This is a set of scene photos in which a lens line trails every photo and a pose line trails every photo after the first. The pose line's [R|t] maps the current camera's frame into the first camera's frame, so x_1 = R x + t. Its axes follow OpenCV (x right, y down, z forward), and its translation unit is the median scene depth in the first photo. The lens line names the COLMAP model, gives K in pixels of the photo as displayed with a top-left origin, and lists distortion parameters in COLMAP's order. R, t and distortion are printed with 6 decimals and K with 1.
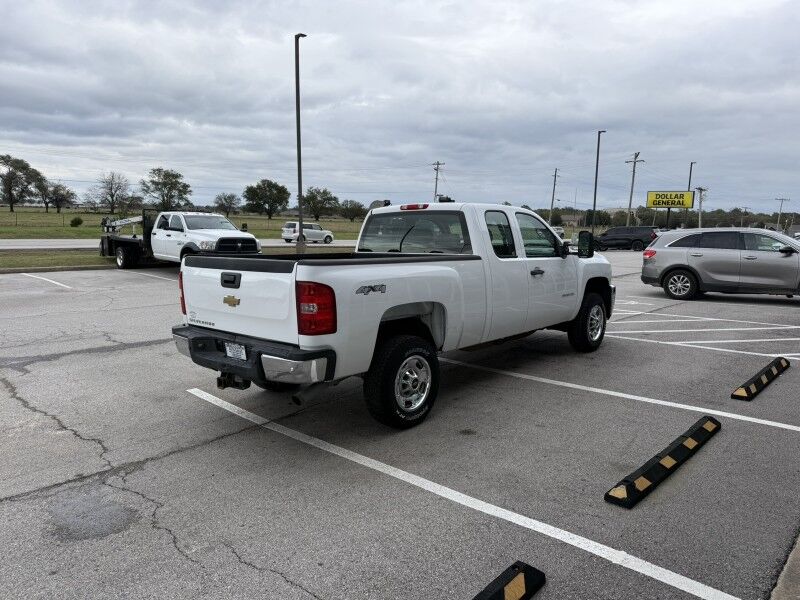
lens RADIAL K [[557.8, 0, 400.0], [0, 557.8, 300.0], [0, 0, 1]] dist [0.044284, -0.062452]
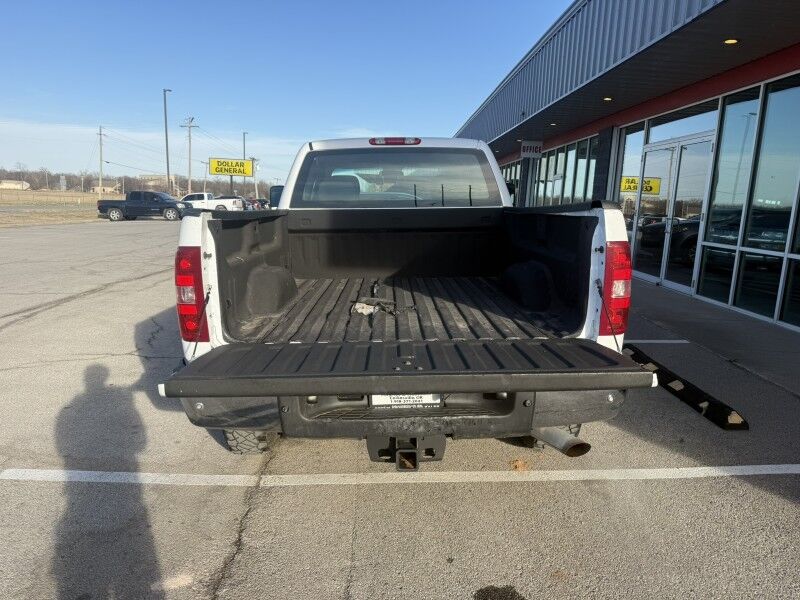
lens RADIAL K [[561.6, 0, 400.0], [0, 561.6, 300.0], [0, 0, 1]] dist [0.024849, -0.044807]
pose [[0.716946, -0.114588, 0.687647, -0.506023], [0.076237, 0.993370, 0.086047, -0.016110], [-0.692947, -0.009267, 0.720929, 0.430577]]
